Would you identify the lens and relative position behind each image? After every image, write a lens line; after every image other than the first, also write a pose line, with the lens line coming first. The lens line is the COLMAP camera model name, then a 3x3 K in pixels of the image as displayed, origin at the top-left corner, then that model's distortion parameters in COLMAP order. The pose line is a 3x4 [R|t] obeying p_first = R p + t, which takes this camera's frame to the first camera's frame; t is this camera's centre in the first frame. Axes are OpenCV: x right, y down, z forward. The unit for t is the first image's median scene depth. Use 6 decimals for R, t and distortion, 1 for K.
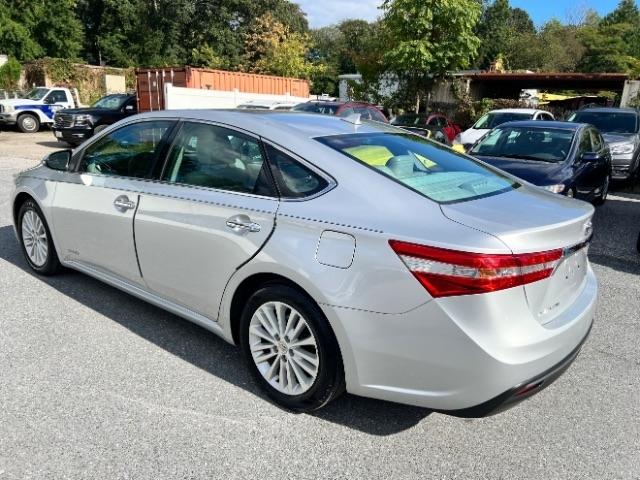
lens RADIAL K [[479.1, 0, 327.1], [0, 479.1, 244.6], [0, 0, 1]] dist [0.047320, -0.056390]
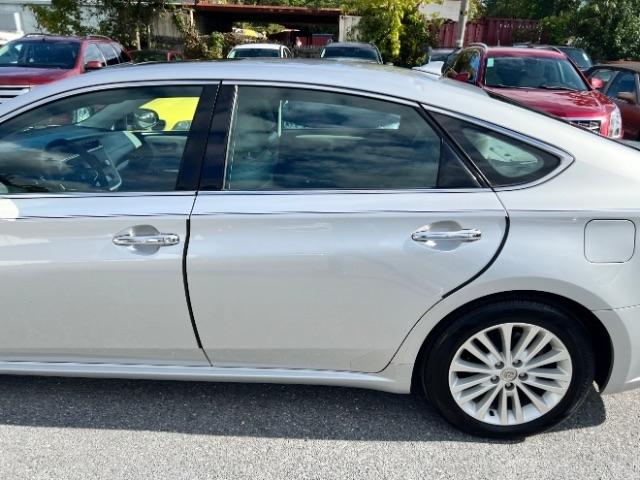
lens RADIAL K [[479.1, 0, 327.1], [0, 479.1, 244.6], [0, 0, 1]] dist [0.047320, -0.056390]
pose [[0.810074, -0.235498, 0.536955, -0.563850], [0.167383, 0.970568, 0.173150, -0.143600], [-0.561928, -0.050387, 0.825650, 0.414426]]
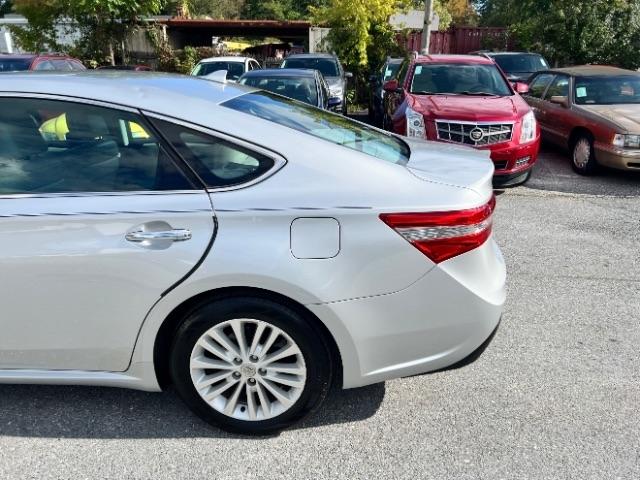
lens RADIAL K [[479.1, 0, 327.1], [0, 479.1, 244.6], [0, 0, 1]] dist [0.047320, -0.056390]
pose [[0.812165, -0.239701, 0.531913, -0.290559], [0.187722, 0.970584, 0.150755, -0.071556], [-0.552403, -0.022586, 0.833271, 0.199216]]
